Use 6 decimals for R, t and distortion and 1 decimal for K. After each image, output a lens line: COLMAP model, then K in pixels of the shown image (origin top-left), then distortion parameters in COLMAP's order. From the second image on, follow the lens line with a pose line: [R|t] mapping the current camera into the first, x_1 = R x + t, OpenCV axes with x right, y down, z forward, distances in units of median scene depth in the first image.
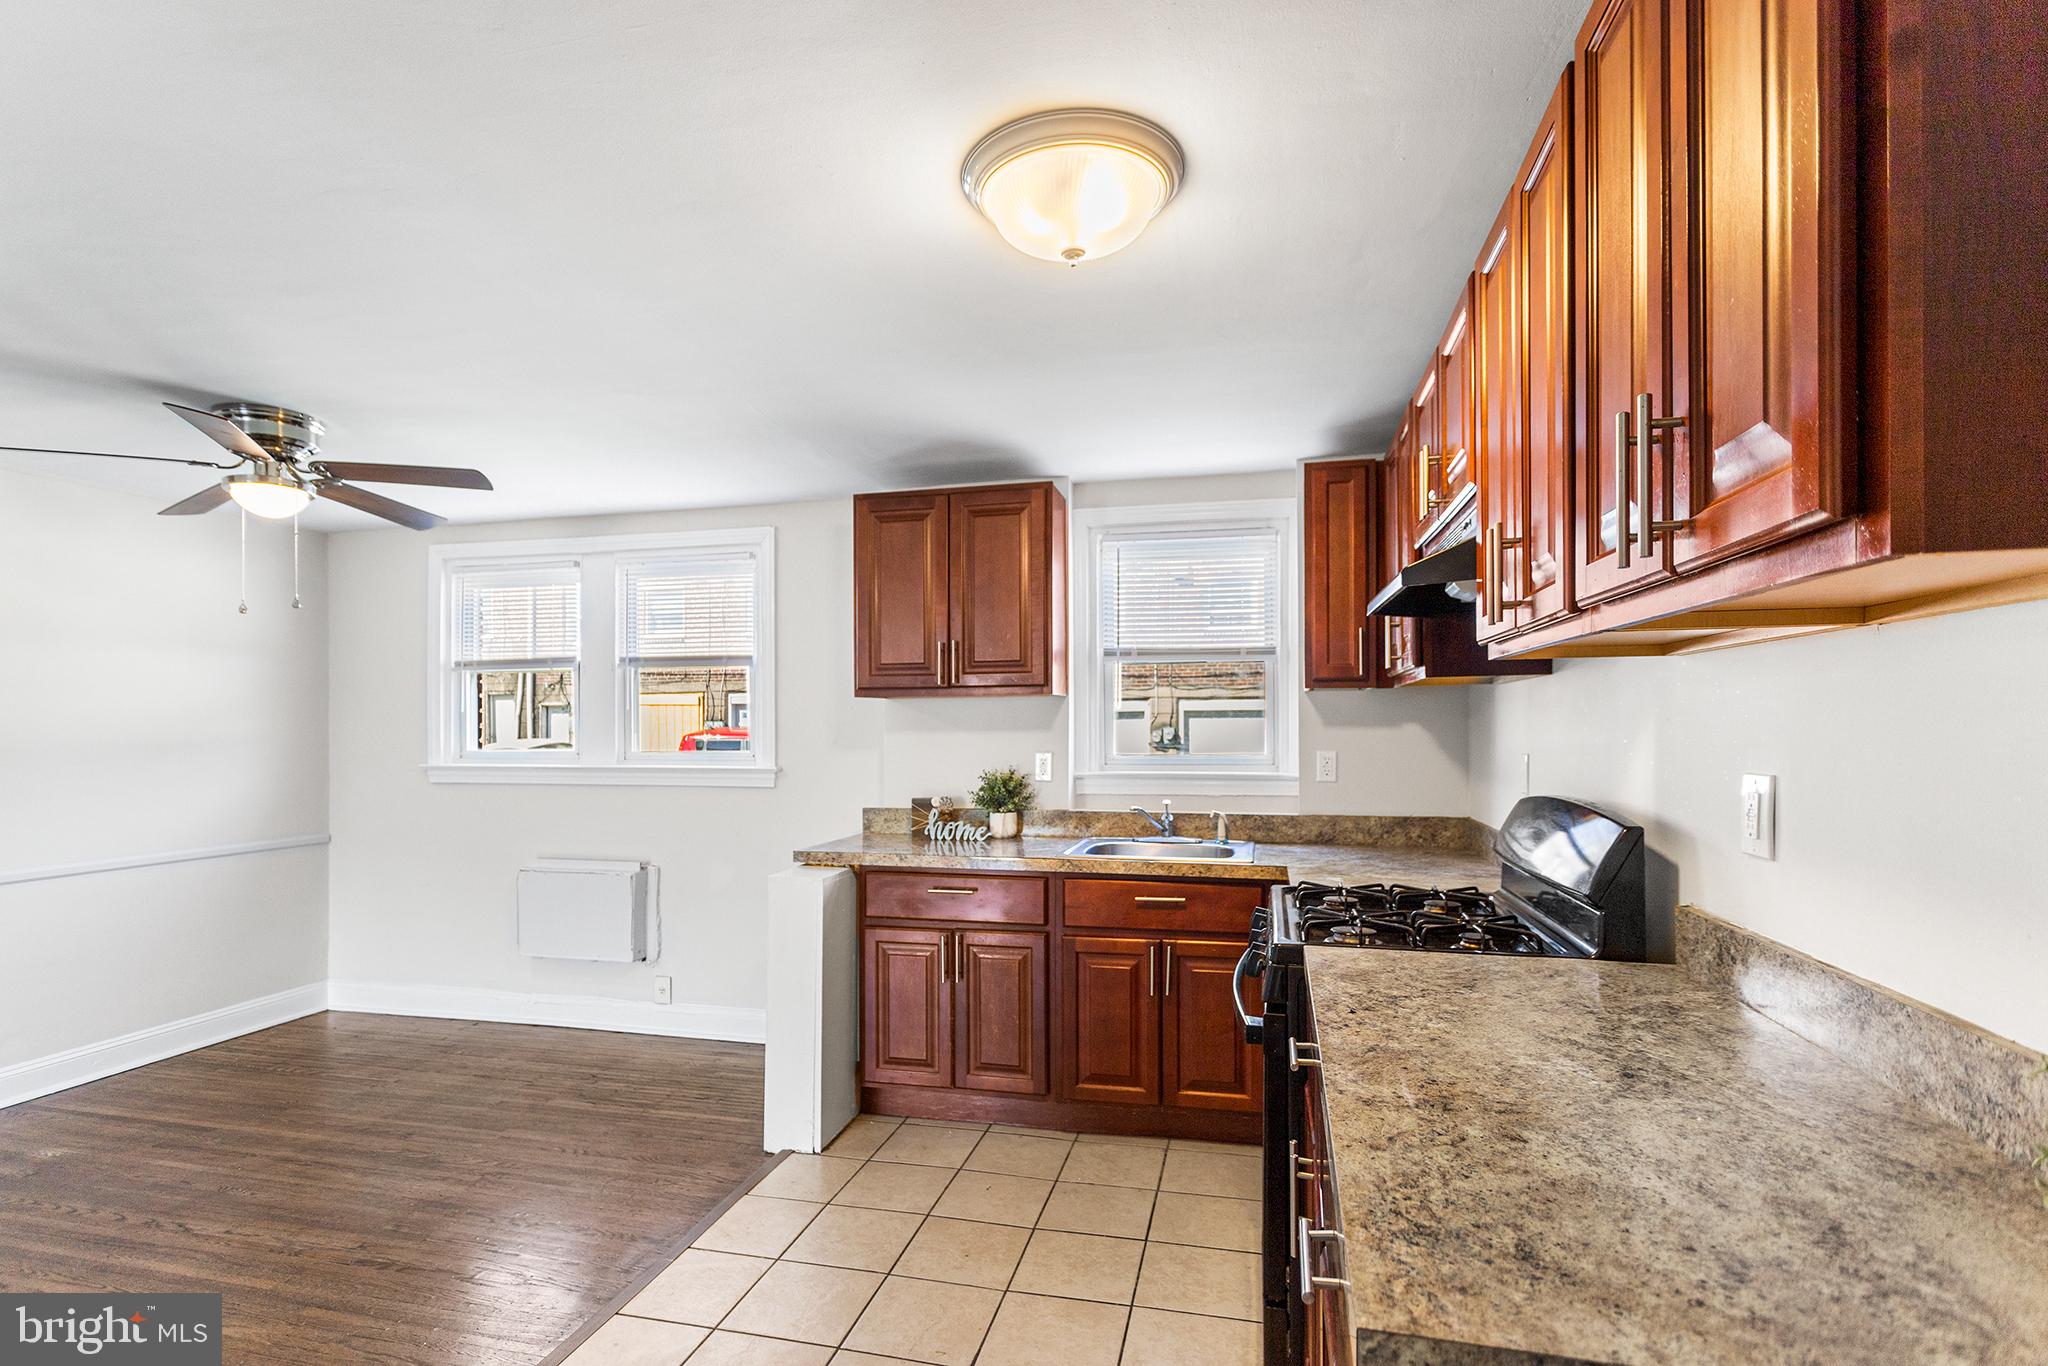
lens RADIAL K [[1008.3, 0, 1023.1], [0, 1008.3, 718.8], [0, 0, 1]] dist [-0.001341, -0.000168]
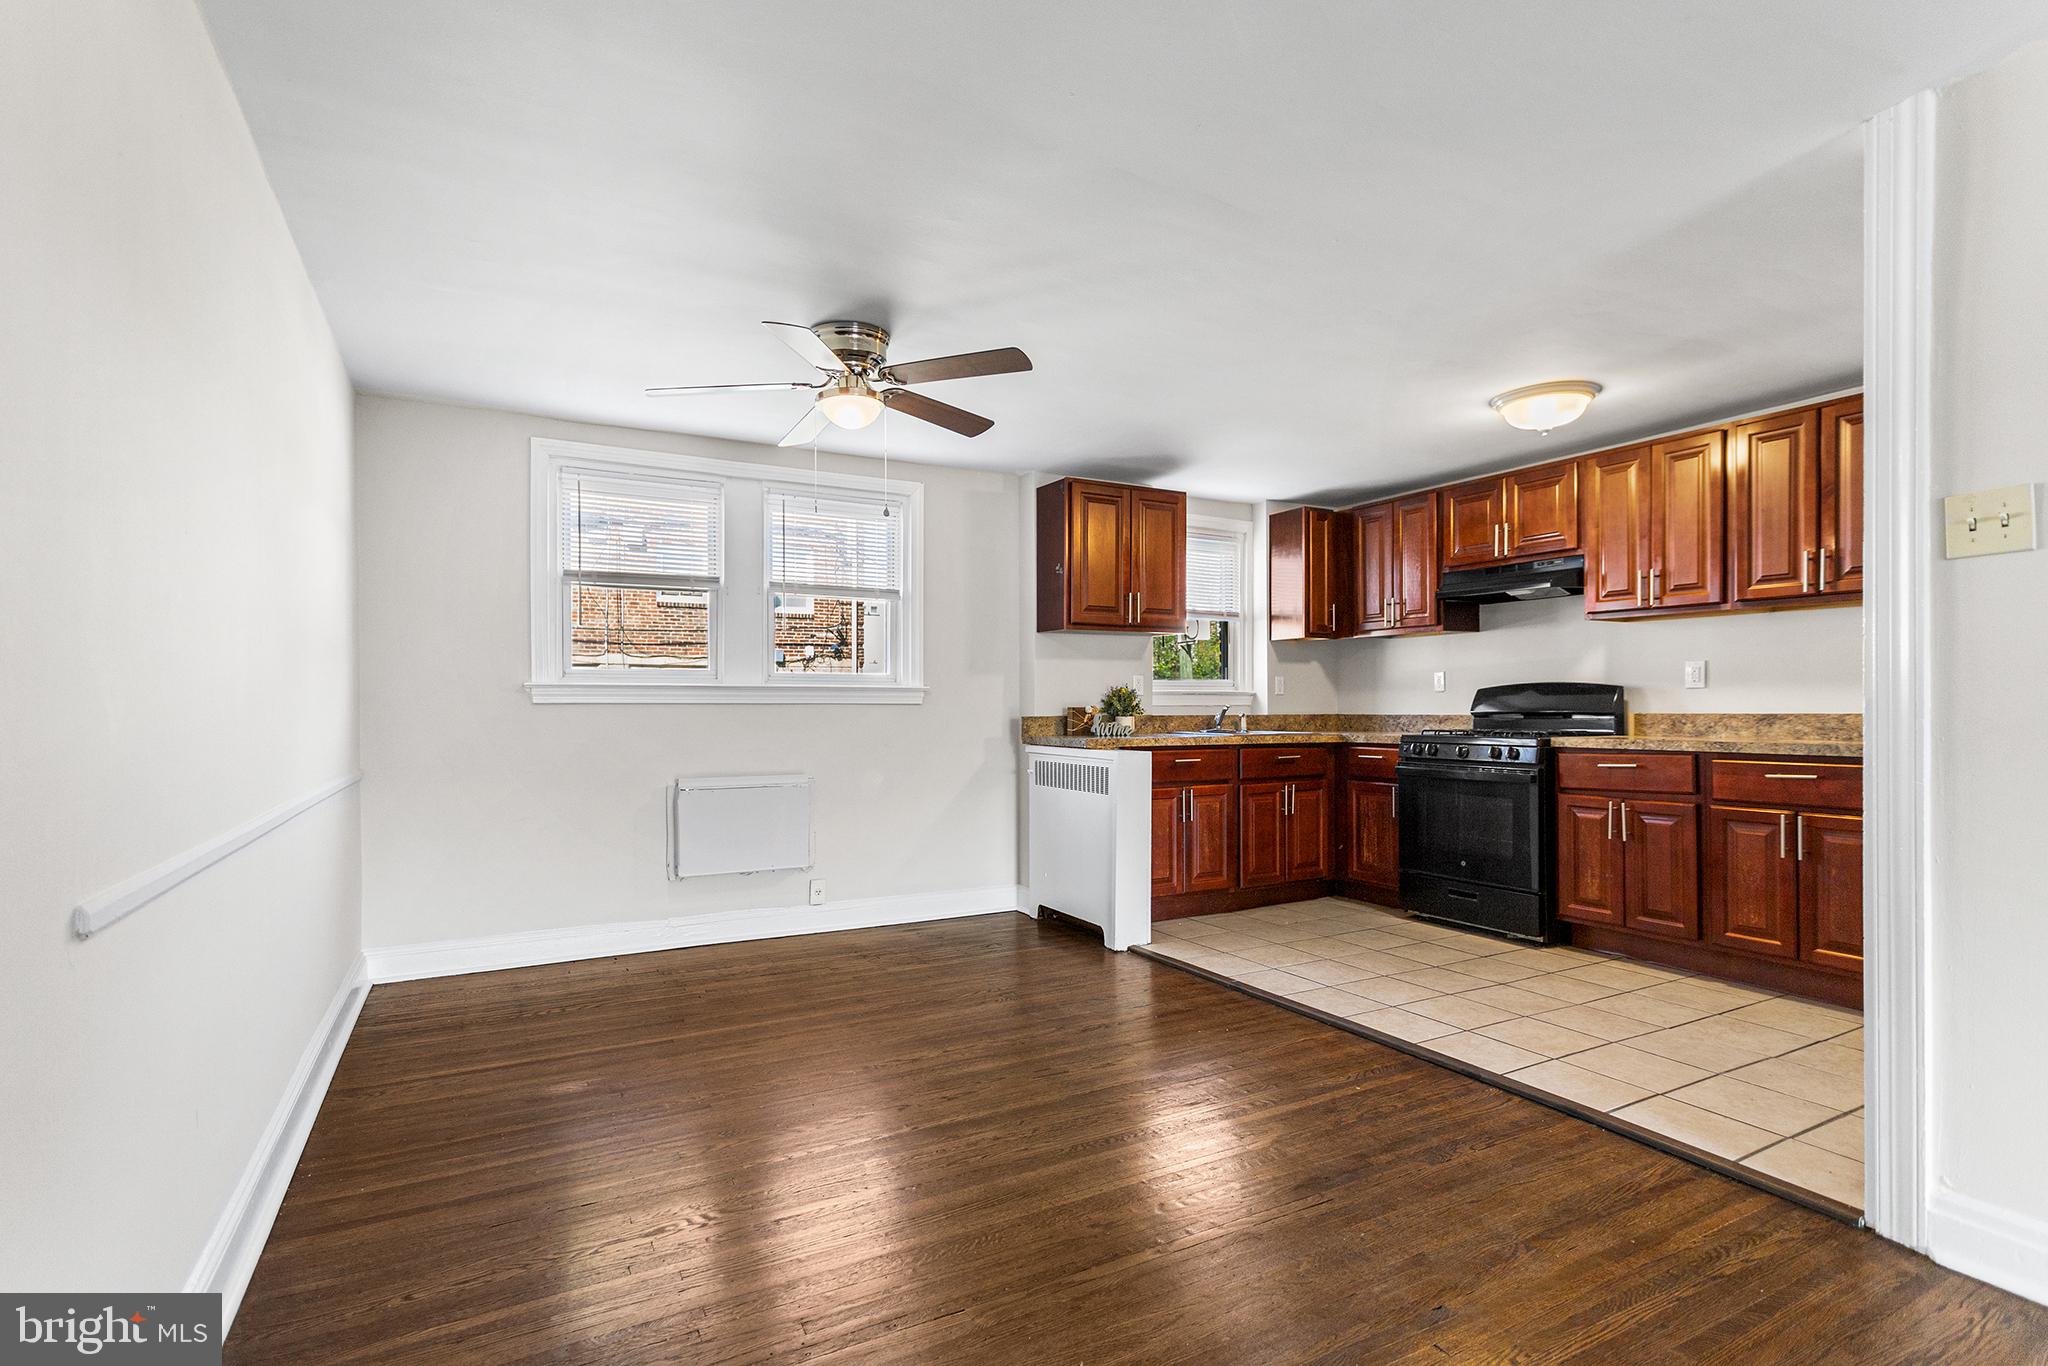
lens RADIAL K [[995.3, 0, 1029.2], [0, 995.3, 701.8], [0, 0, 1]] dist [-0.000015, 0.000003]
pose [[0.731932, 0.005182, 0.681358, -1.056403], [-0.004590, 0.999986, -0.002675, 0.075708], [-0.681362, -0.001170, 0.731946, 0.067838]]
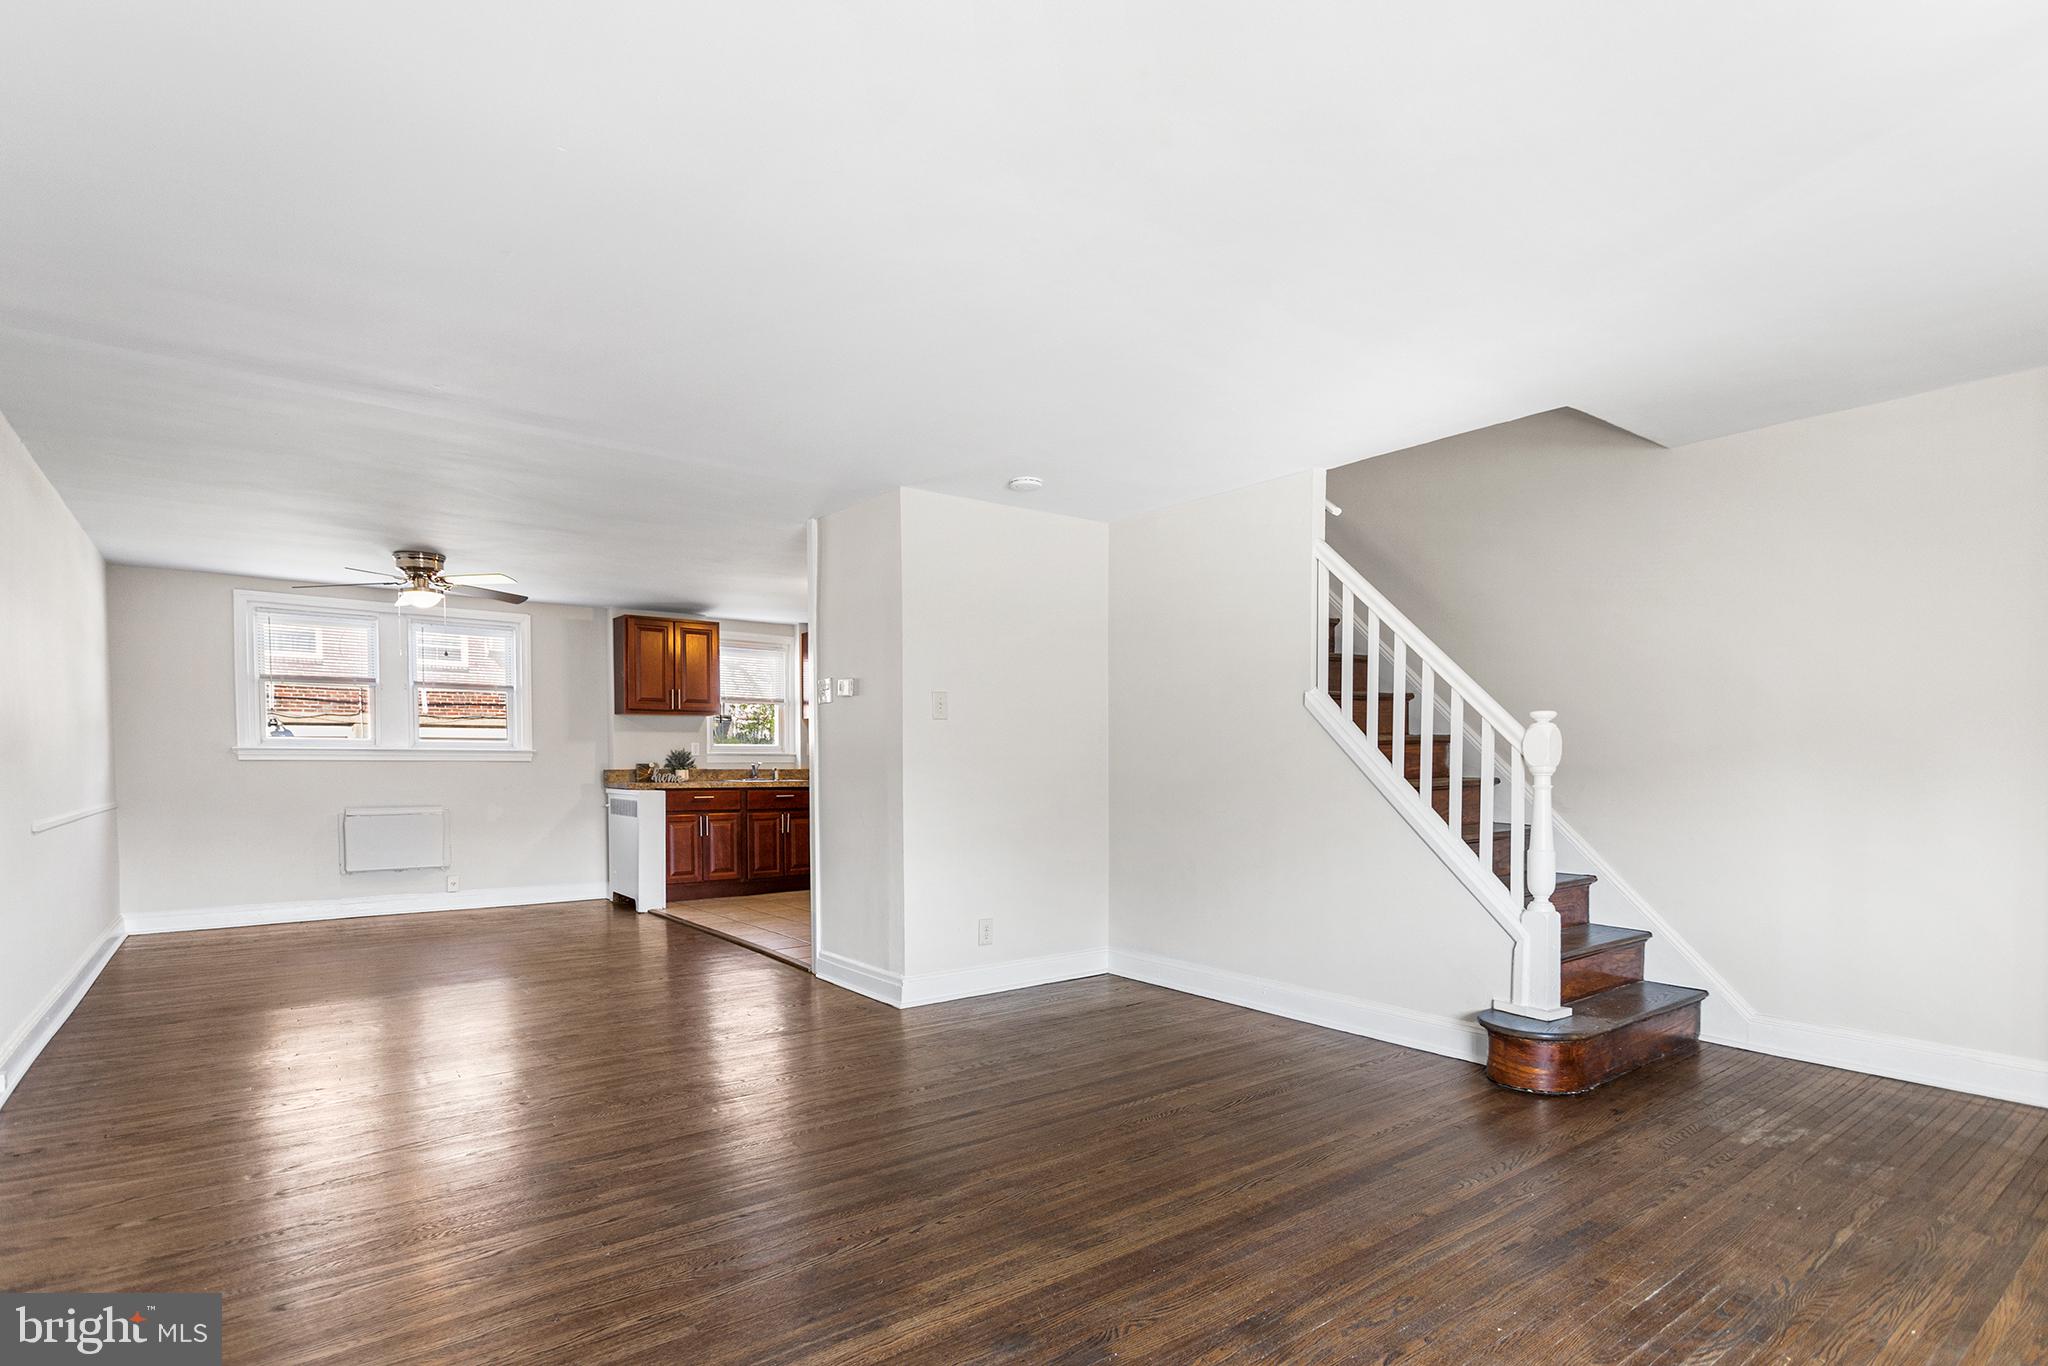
lens RADIAL K [[995.8, 0, 1015.6], [0, 995.8, 787.2], [0, 0, 1]] dist [0.001378, 0.000314]
pose [[0.620869, -0.014617, 0.783778, -1.223186], [-0.006871, 0.999686, 0.024087, 0.072917], [-0.783884, -0.020340, 0.620573, -0.860155]]
